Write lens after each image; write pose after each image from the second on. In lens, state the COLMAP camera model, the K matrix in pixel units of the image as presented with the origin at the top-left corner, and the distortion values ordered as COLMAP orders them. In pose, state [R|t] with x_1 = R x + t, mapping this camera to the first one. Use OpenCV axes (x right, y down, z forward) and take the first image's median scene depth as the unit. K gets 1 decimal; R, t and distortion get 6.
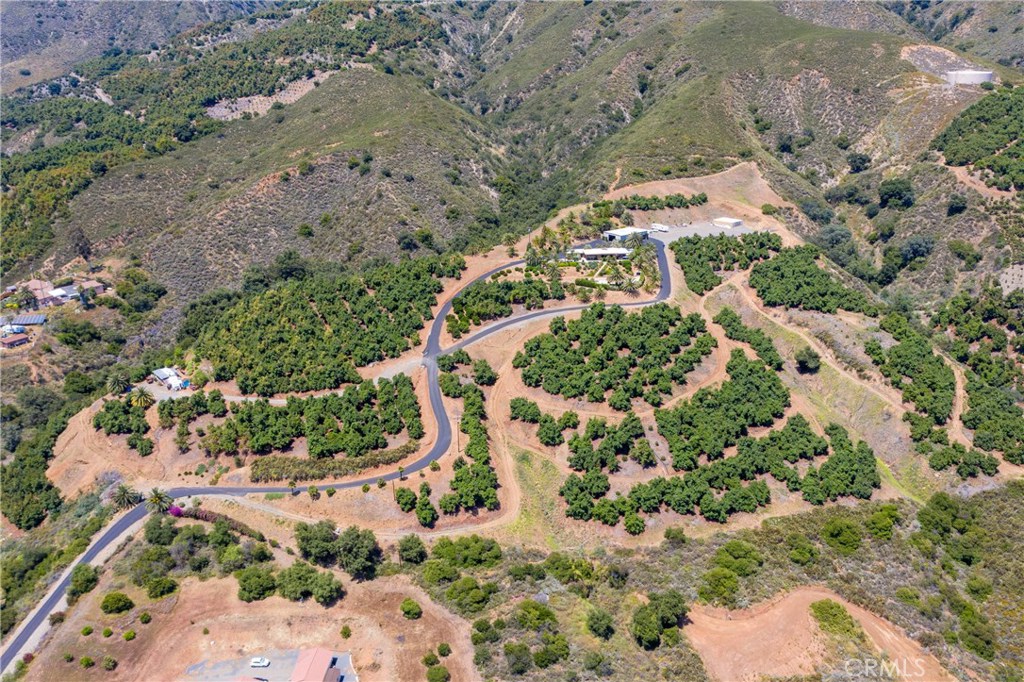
lens RADIAL K [[813.0, 0, 514.6], [0, 813.0, 340.5], [0, 0, 1]] dist [-0.013772, 0.002141]
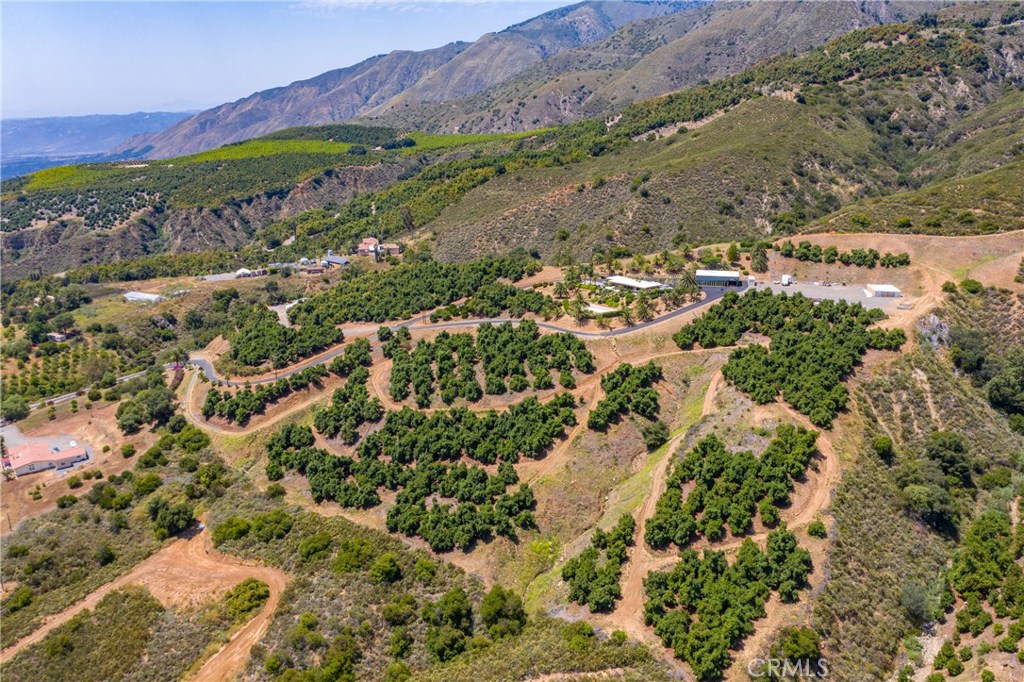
lens RADIAL K [[813.0, 0, 512.0], [0, 813.0, 341.7], [0, 0, 1]] dist [-0.013772, 0.002141]
pose [[0.620960, 0.228895, -0.749677, 0.764368], [-0.258000, 0.962805, 0.080265, -0.085302], [0.740165, 0.143575, 0.656919, 0.299463]]
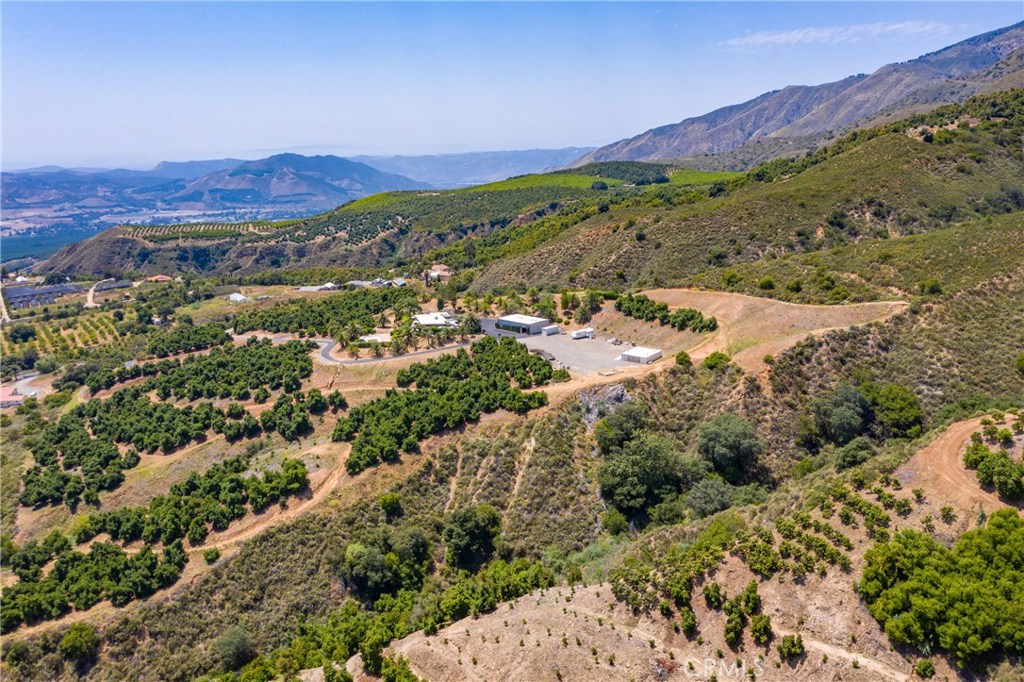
lens RADIAL K [[813.0, 0, 509.6], [0, 813.0, 339.1], [0, 0, 1]] dist [-0.013772, 0.002141]
pose [[0.166079, 0.242683, -0.955784, 1.074572], [-0.316825, 0.930989, 0.181335, -0.298162], [0.933831, 0.272700, 0.231505, 0.899405]]
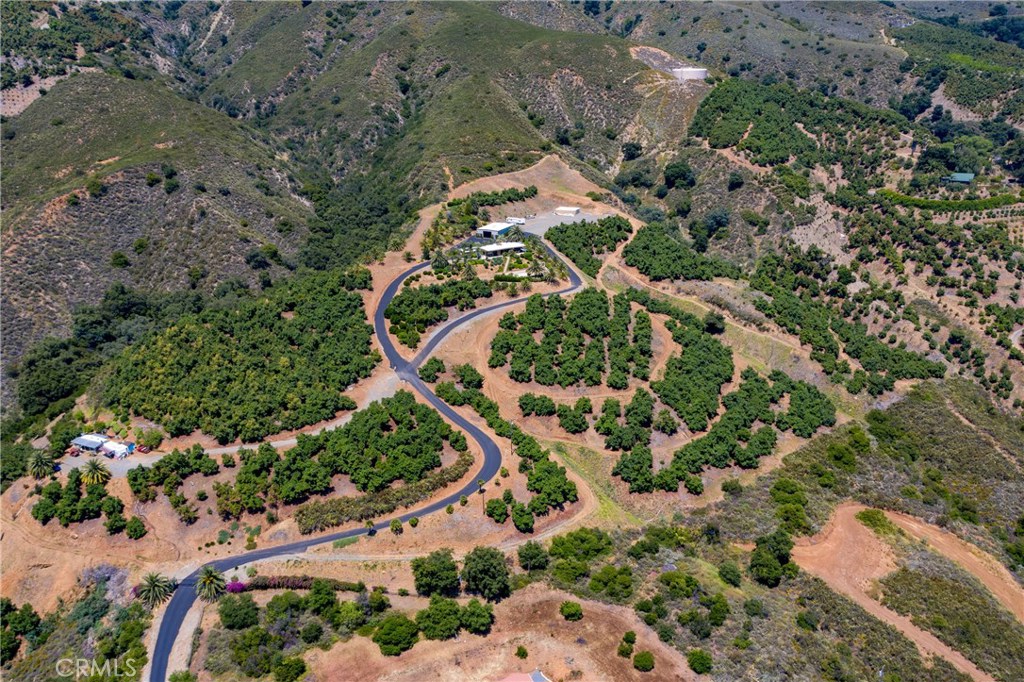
lens RADIAL K [[813.0, 0, 512.5], [0, 813.0, 341.3], [0, 0, 1]] dist [-0.013772, 0.002141]
pose [[0.906512, -0.141794, 0.397656, -0.308519], [0.142889, 0.989369, 0.027050, -0.018111], [-0.397264, 0.032300, 0.917136, 0.063238]]
